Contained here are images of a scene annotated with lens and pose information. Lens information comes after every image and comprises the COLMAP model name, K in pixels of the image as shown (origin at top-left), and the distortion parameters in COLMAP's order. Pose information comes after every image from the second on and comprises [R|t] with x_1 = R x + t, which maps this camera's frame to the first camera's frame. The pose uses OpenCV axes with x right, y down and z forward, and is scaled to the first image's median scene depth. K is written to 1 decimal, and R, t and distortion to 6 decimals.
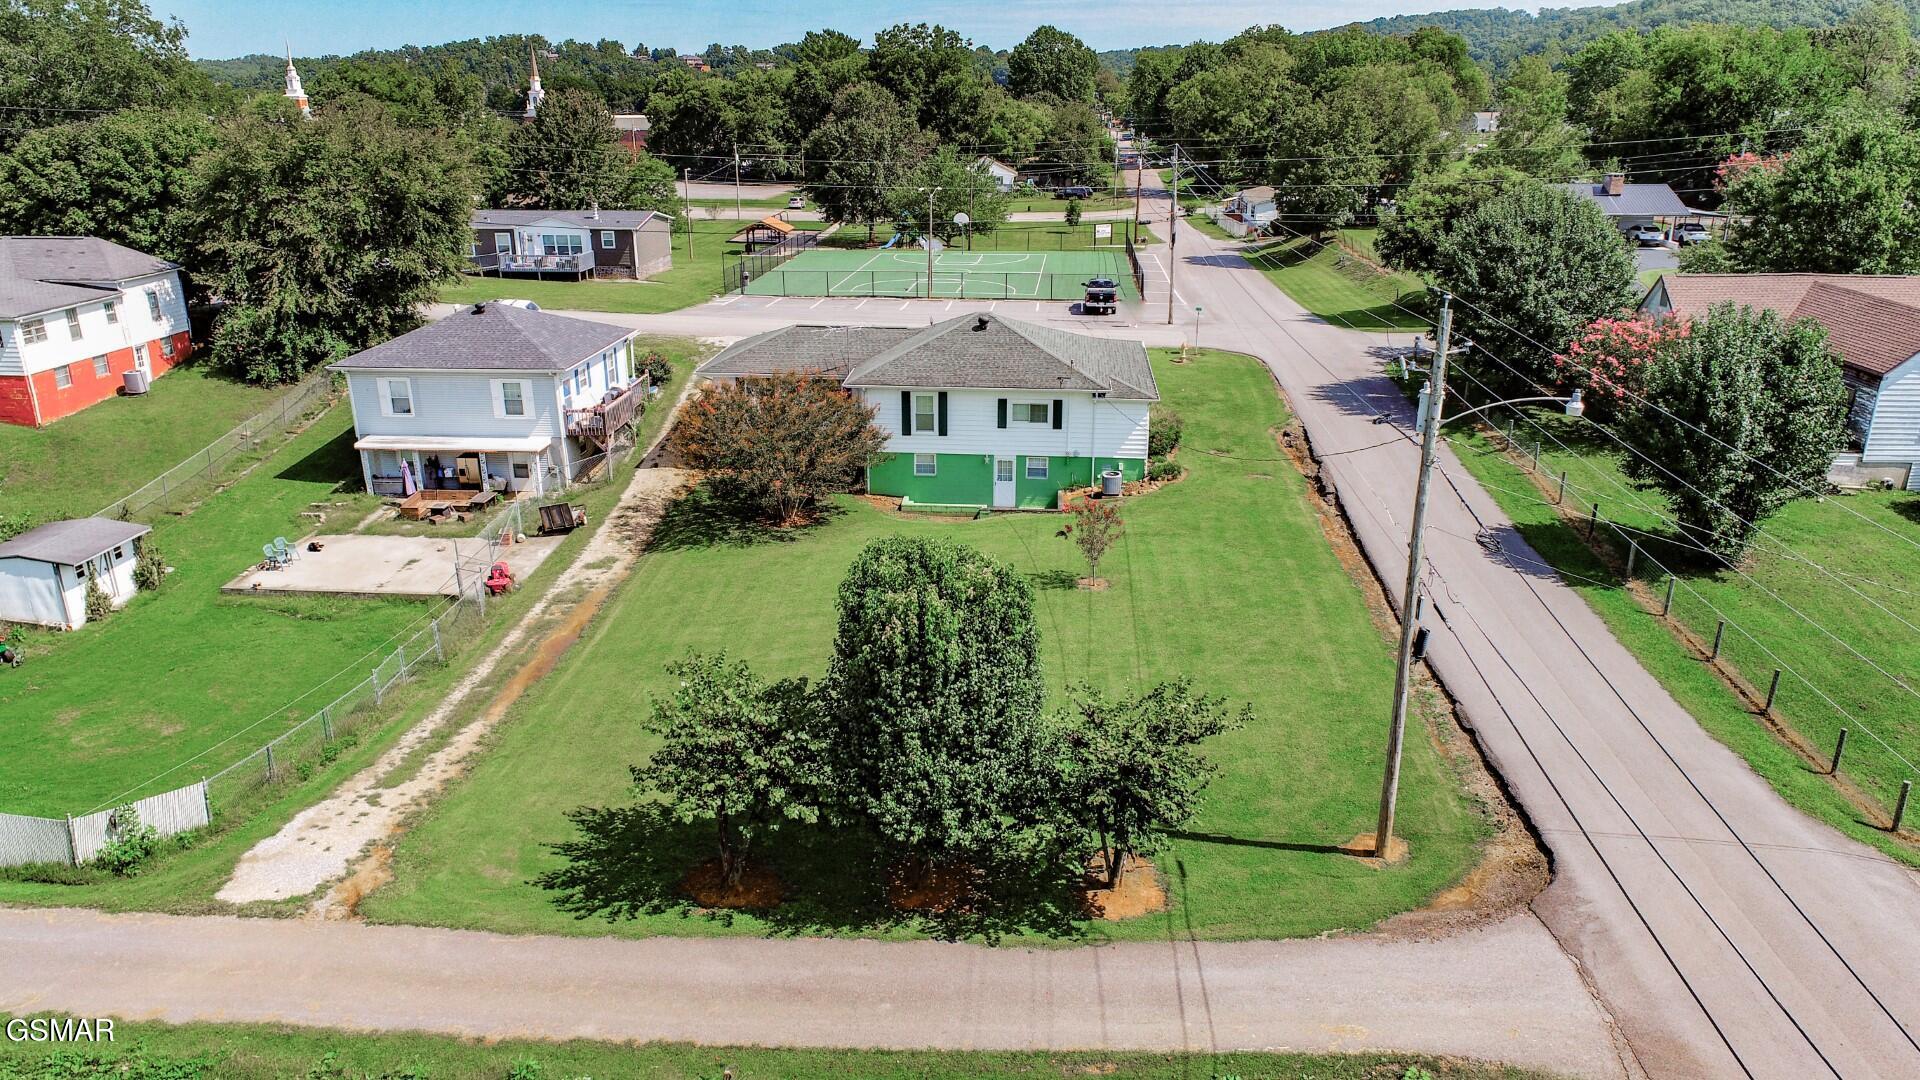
lens RADIAL K [[1315.1, 0, 961.4], [0, 1315.1, 528.2], [0, 0, 1]] dist [-0.008043, -0.006009]
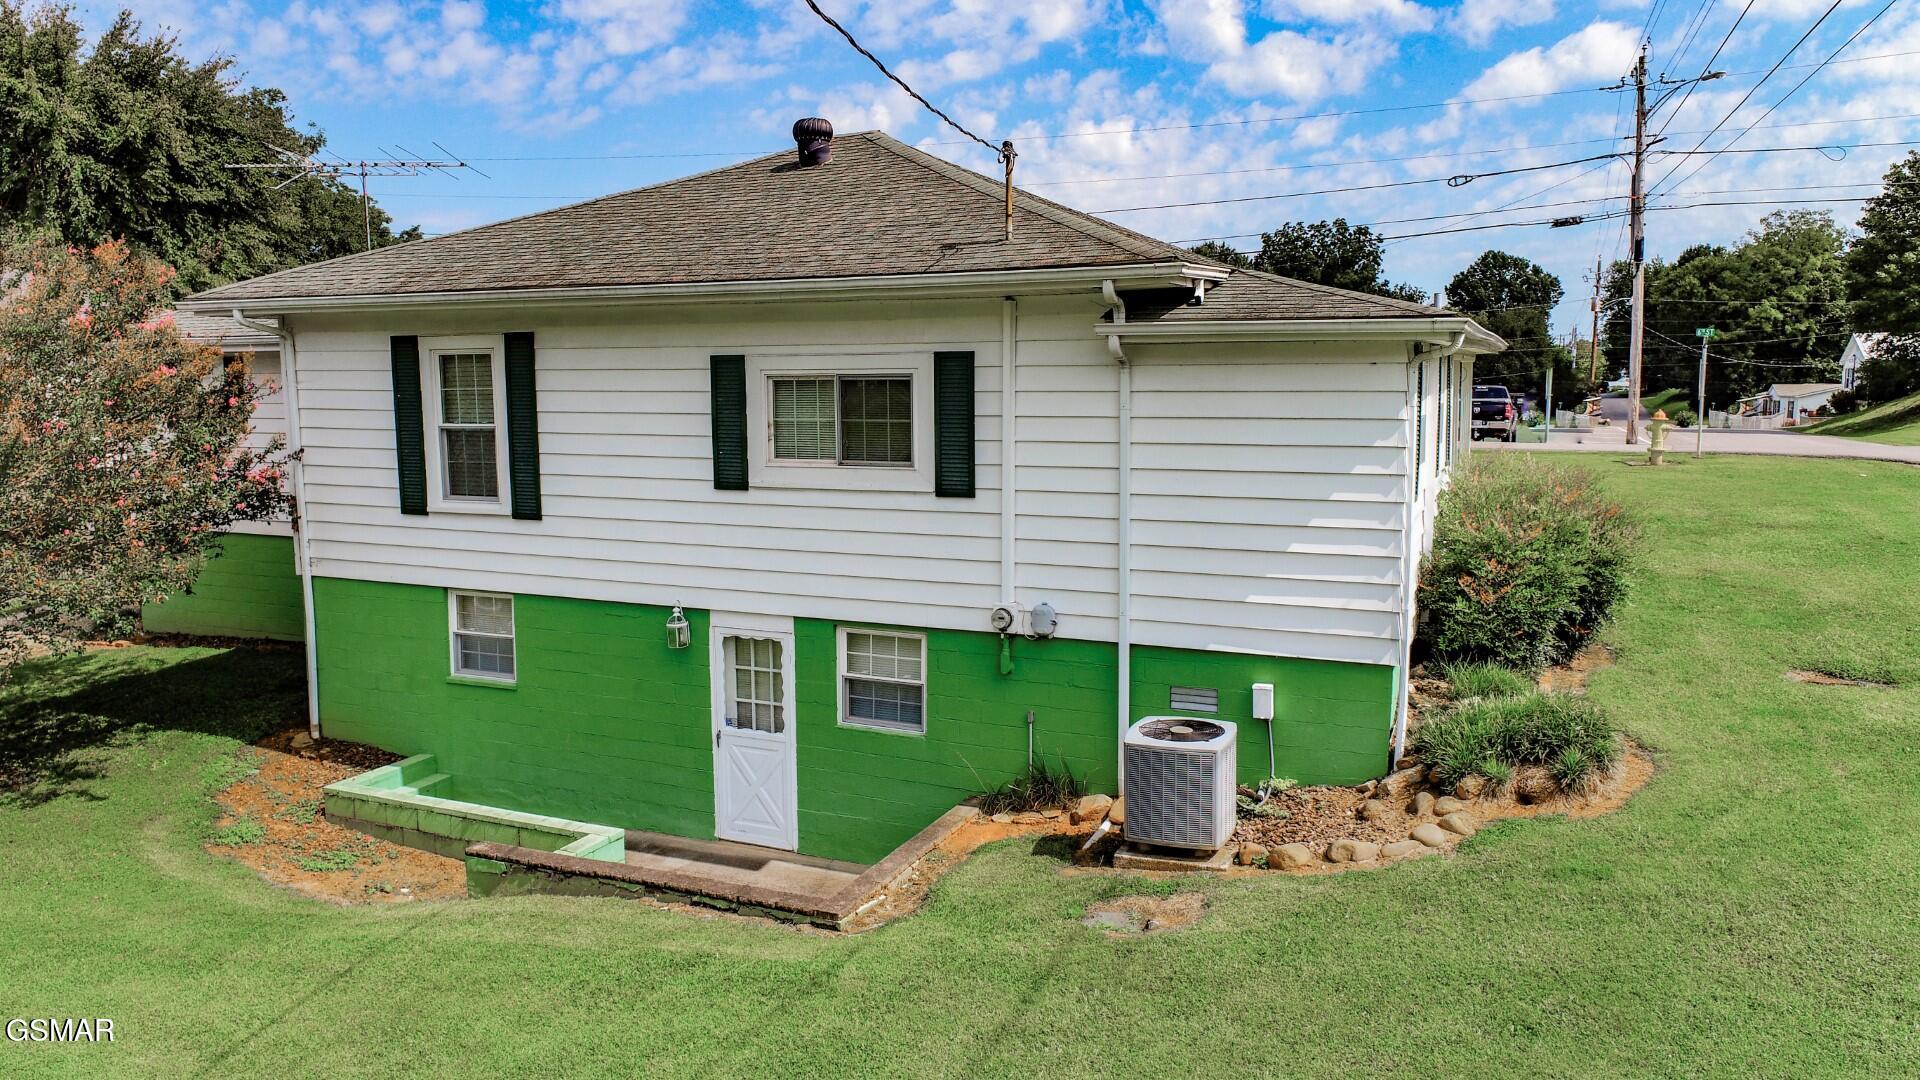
lens RADIAL K [[1315.1, 0, 979.6], [0, 1315.1, 546.2], [0, 0, 1]] dist [-0.008043, -0.006009]
pose [[0.946717, 0.036444, -0.319999, 0.139848], [-0.101553, 0.976670, -0.189216, -0.028284], [0.305638, 0.211631, 0.928331, 0.791602]]
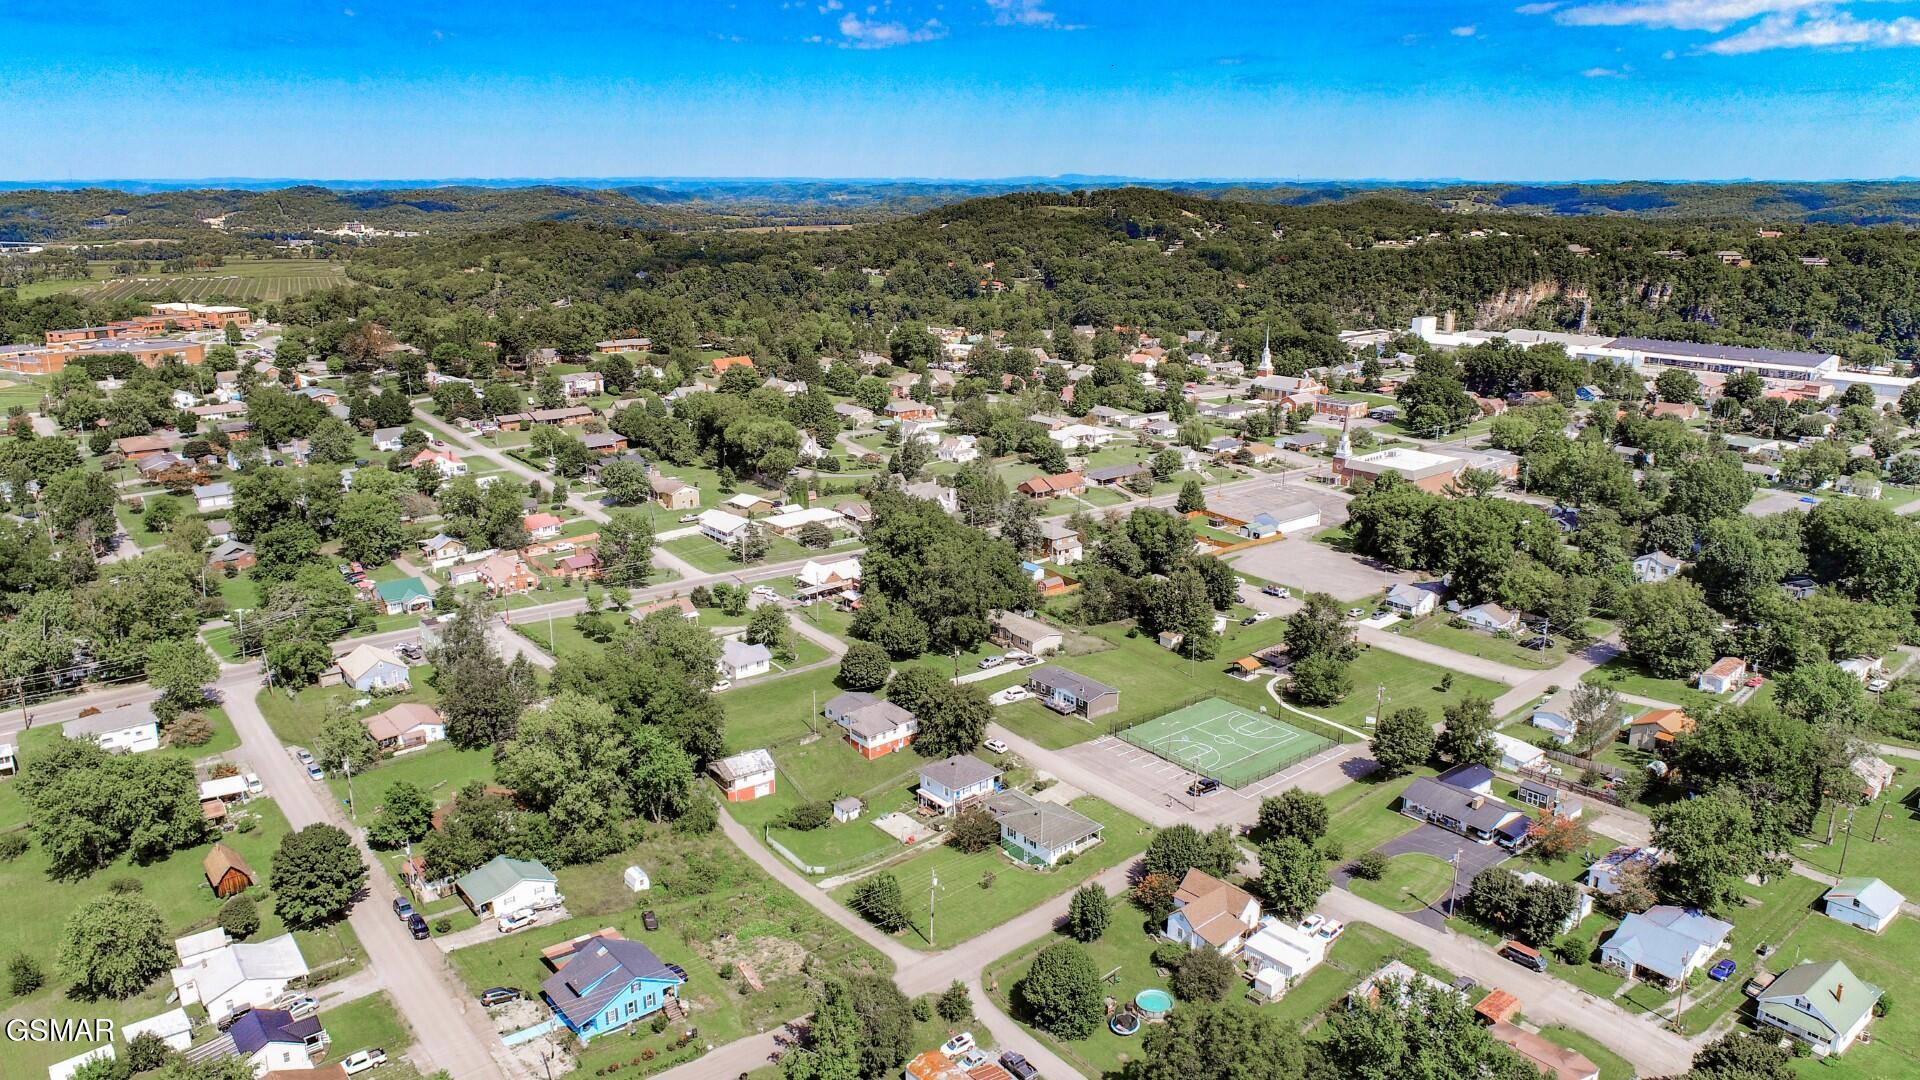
lens RADIAL K [[1315.1, 0, 955.1], [0, 1315.1, 539.7], [0, 0, 1]] dist [-0.008043, -0.006009]
pose [[0.692705, 0.195031, -0.694350, 2.359408], [-0.226700, 0.972826, 0.047086, -1.063311], [0.684665, 0.124792, 0.718095, -2.002879]]
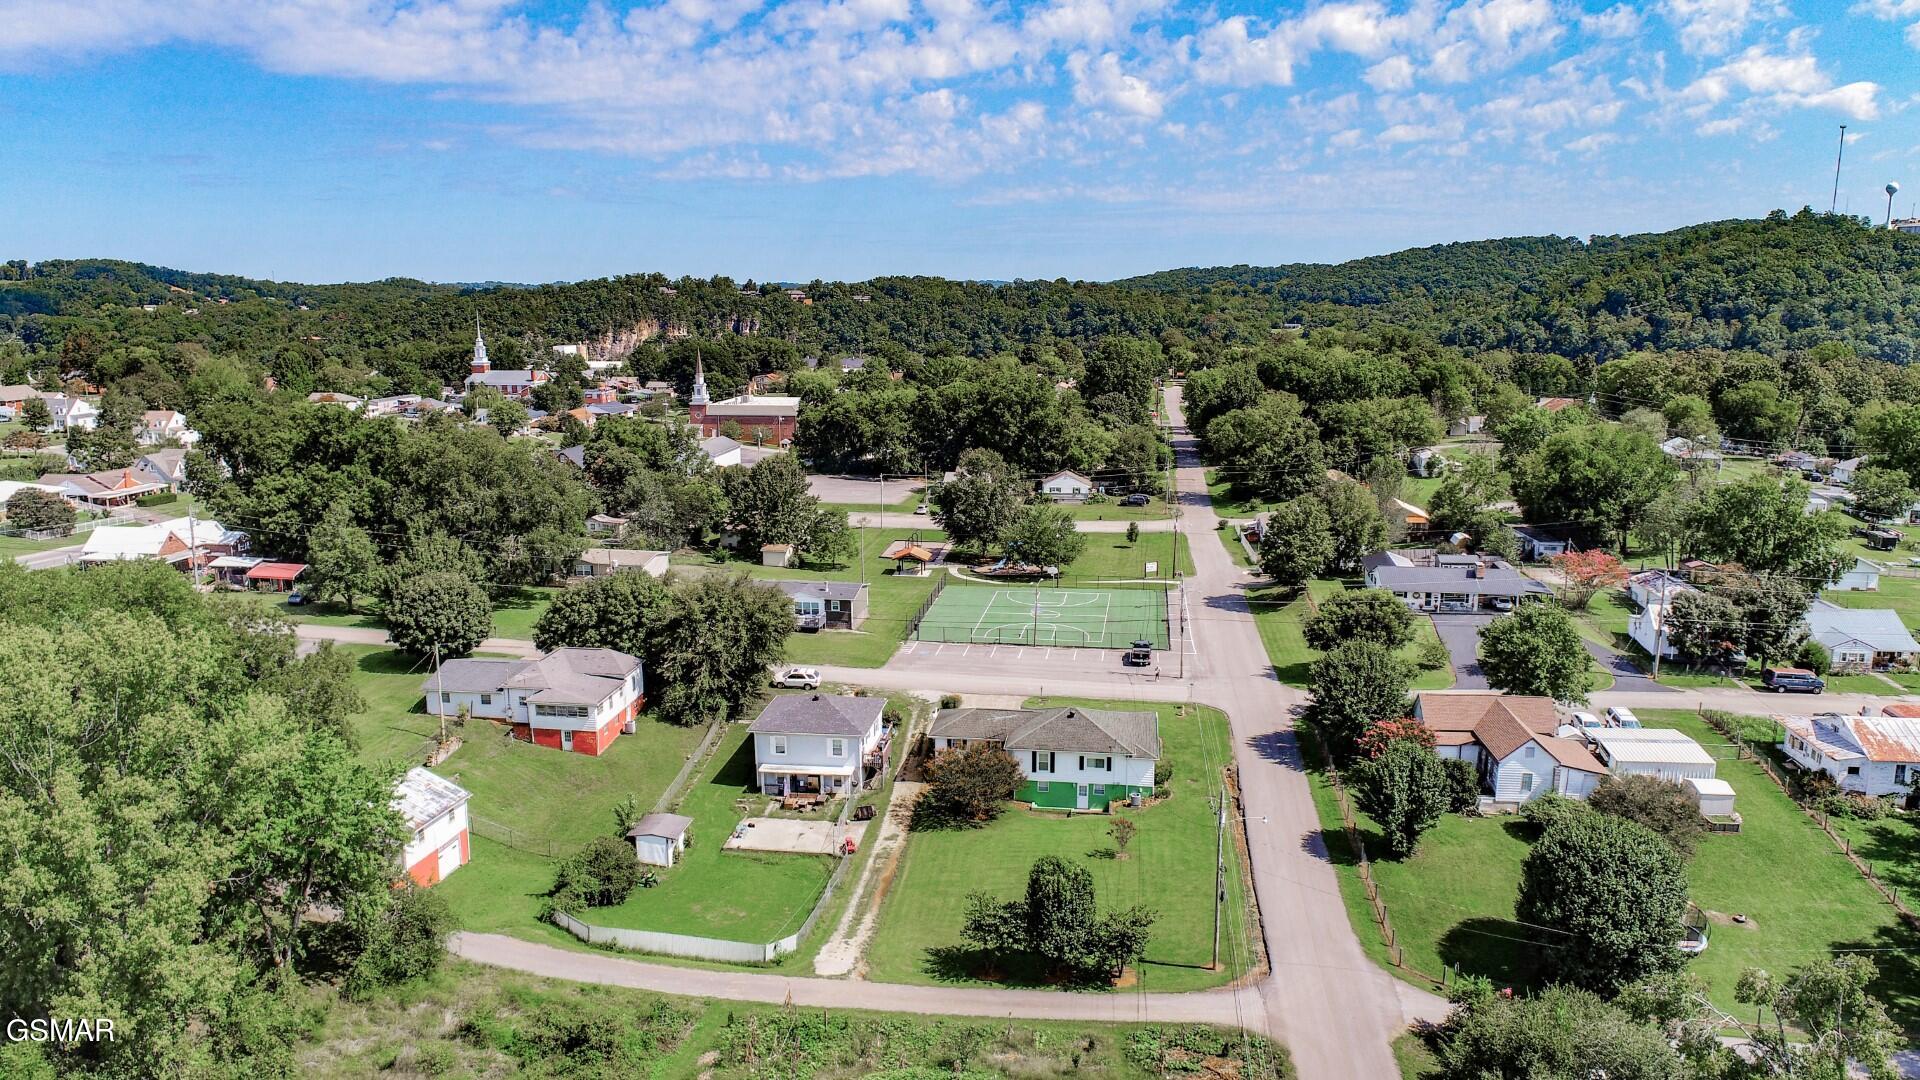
lens RADIAL K [[1315.1, 0, 965.6], [0, 1315.1, 548.3], [0, 0, 1]] dist [-0.008043, -0.006009]
pose [[0.998521, 0.009859, -0.053463, -0.041703], [-0.016619, 0.991700, -0.127497, -0.150562], [0.051762, 0.128197, 0.990397, -1.037288]]
